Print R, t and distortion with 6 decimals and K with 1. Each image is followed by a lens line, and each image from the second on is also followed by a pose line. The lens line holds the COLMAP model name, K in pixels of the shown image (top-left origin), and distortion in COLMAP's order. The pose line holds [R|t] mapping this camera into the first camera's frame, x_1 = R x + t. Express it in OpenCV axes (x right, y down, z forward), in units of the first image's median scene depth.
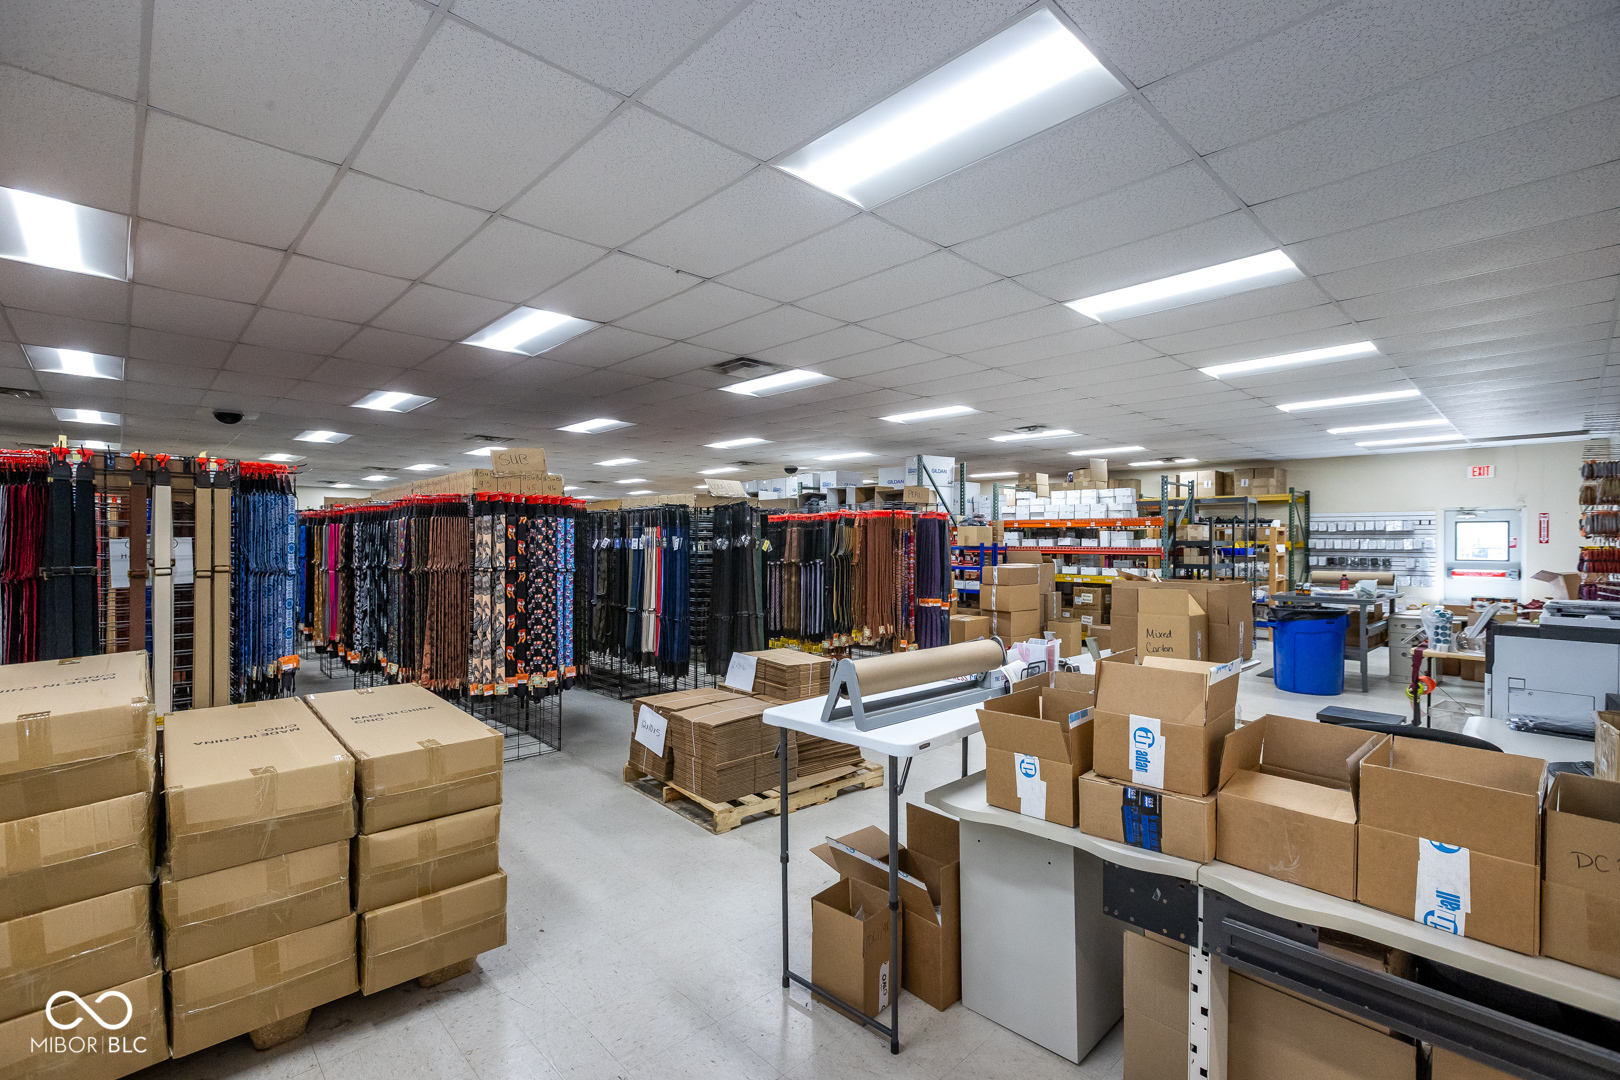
lens RADIAL K [[725.5, 0, 809.6], [0, 725.5, 543.8], [0, 0, 1]] dist [0.000844, 0.000407]
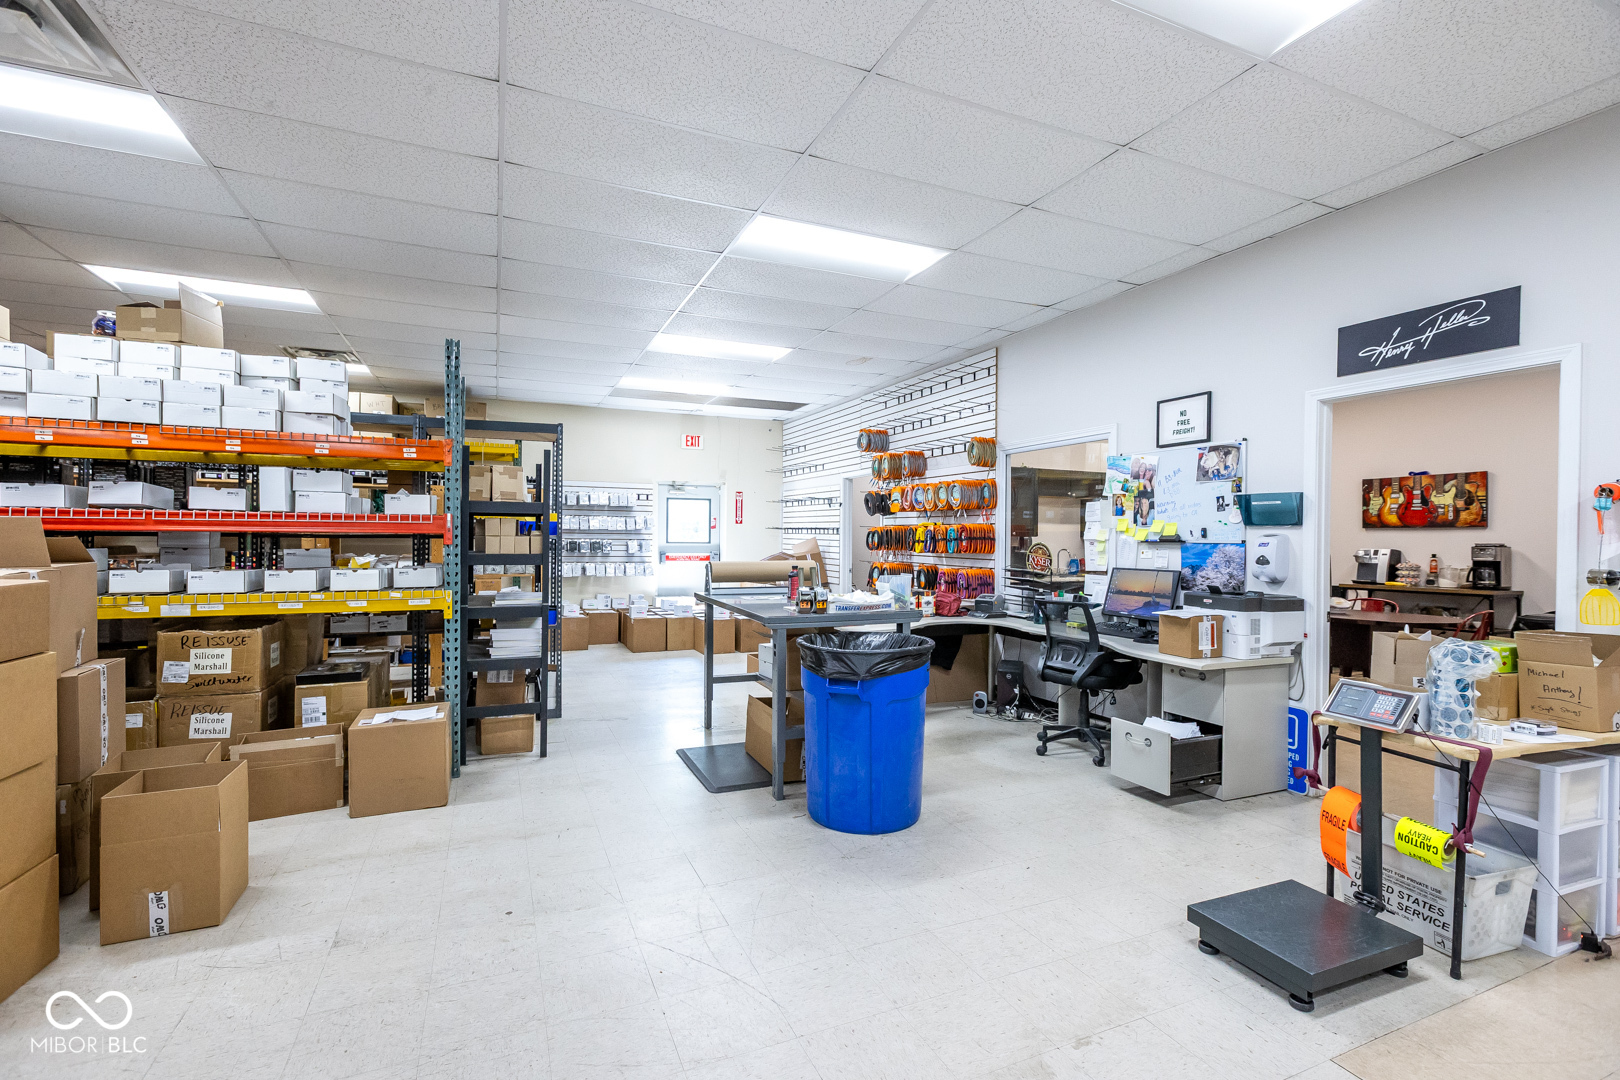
lens RADIAL K [[725.5, 0, 802.6], [0, 725.5, 541.8], [0, 0, 1]] dist [0.000844, 0.000407]
pose [[0.351292, -0.007387, 0.936237, 0.161733], [-0.005692, 0.999934, 0.010025, 0.013671], [-0.936249, -0.008851, 0.351227, 0.621781]]
